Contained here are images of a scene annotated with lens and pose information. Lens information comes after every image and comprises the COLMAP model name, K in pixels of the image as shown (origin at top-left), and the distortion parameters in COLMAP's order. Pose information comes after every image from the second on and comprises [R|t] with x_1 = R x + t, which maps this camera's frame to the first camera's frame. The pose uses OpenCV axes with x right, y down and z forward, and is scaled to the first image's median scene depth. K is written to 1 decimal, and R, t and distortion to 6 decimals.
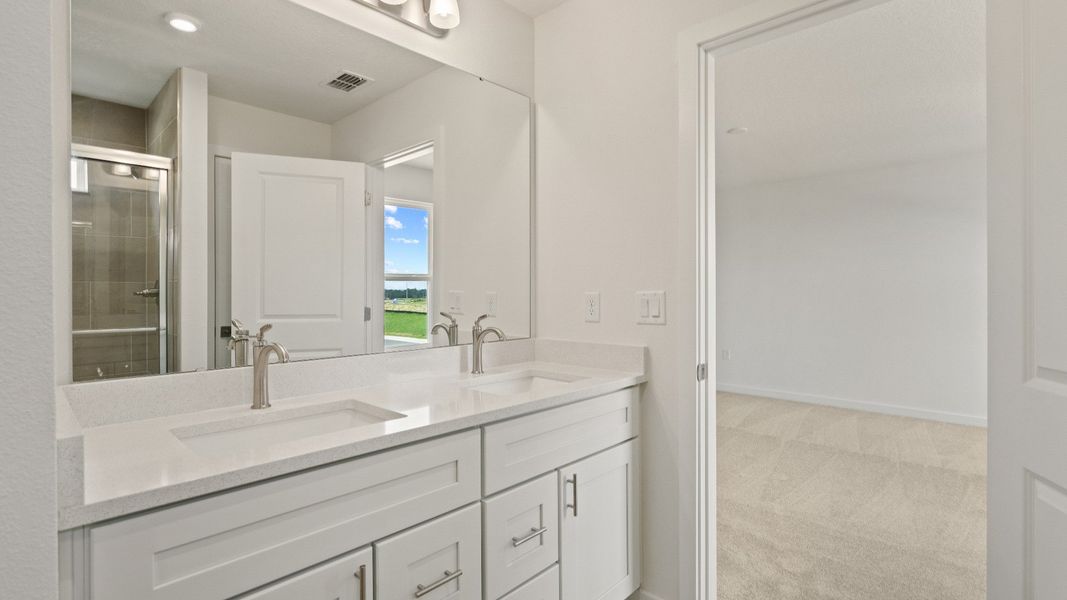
lens RADIAL K [[488.6, 0, 531.7], [0, 488.6, 291.9], [0, 0, 1]] dist [-0.004054, -0.003272]
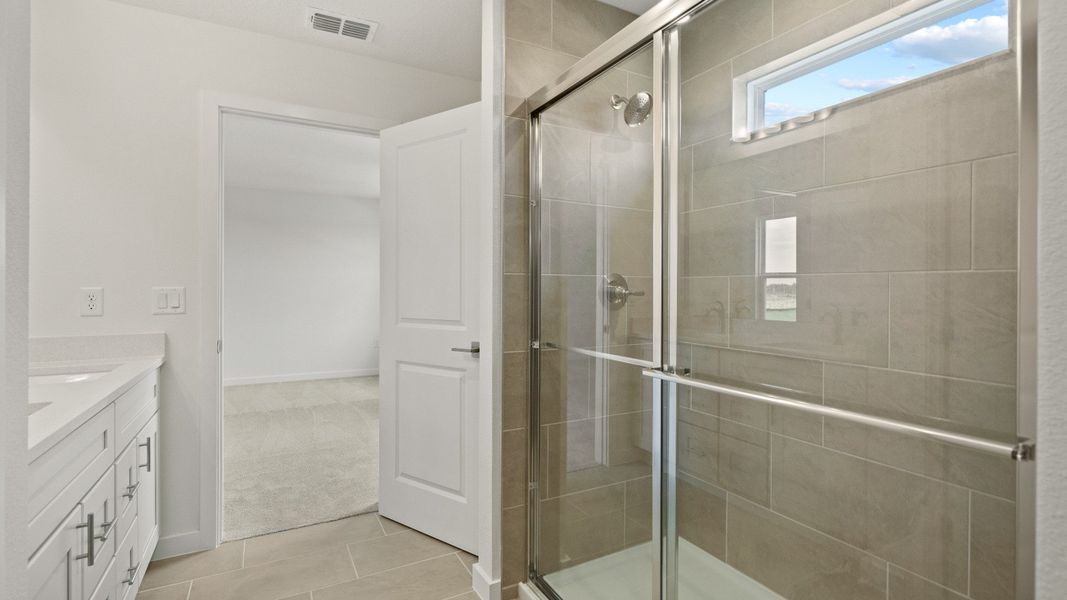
lens RADIAL K [[488.6, 0, 532.2], [0, 488.6, 293.5], [0, 0, 1]] dist [-0.004054, -0.003272]
pose [[0.293683, -0.007865, 0.955870, -0.655917], [-0.004462, 0.999944, 0.009599, -0.000717], [-0.955892, -0.007085, 0.293632, -0.220611]]
